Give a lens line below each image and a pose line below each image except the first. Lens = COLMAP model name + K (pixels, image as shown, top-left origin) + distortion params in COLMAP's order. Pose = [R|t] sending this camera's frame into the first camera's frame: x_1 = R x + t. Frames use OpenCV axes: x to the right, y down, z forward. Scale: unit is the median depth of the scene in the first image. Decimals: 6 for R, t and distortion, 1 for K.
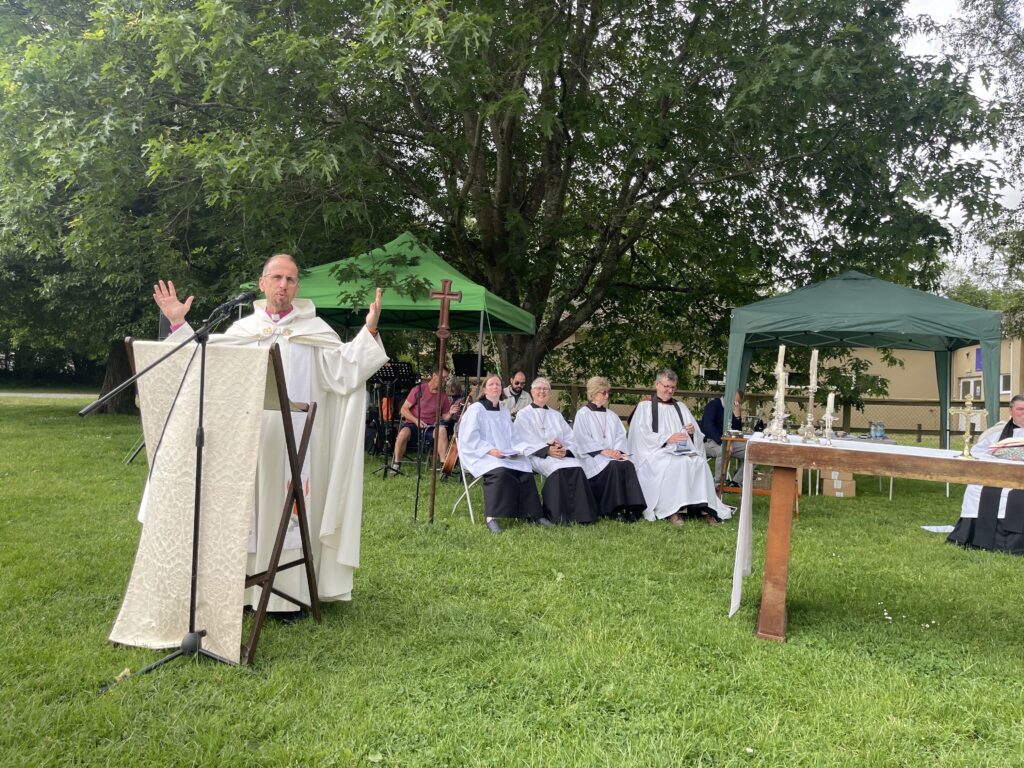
lens RADIAL K [[746.8, 0, 506.8], [0, 746.8, 379.1], [0, 0, 1]] dist [0.031007, -0.024944]
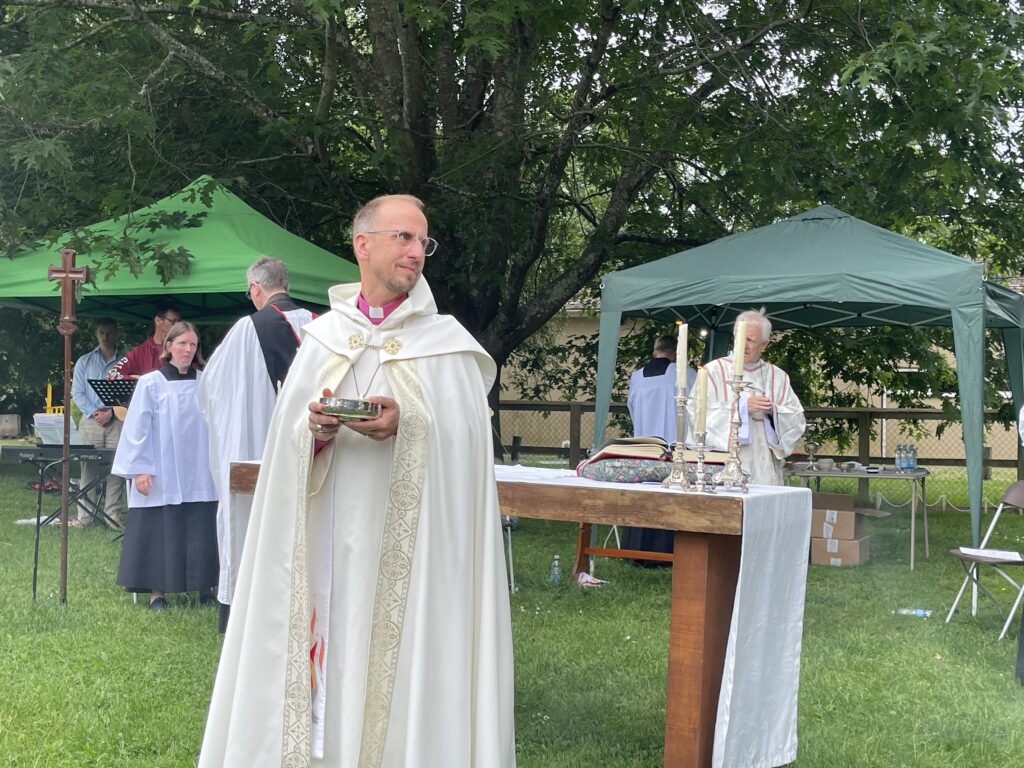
lens RADIAL K [[1244.2, 0, 498.5], [0, 1244.2, 390.0], [0, 0, 1]] dist [0.039479, 0.000000]
pose [[0.992308, -0.029063, -0.120332, 0.374037], [0.027961, 0.999550, -0.010831, 0.016784], [0.120593, 0.007383, 0.992675, -0.087809]]
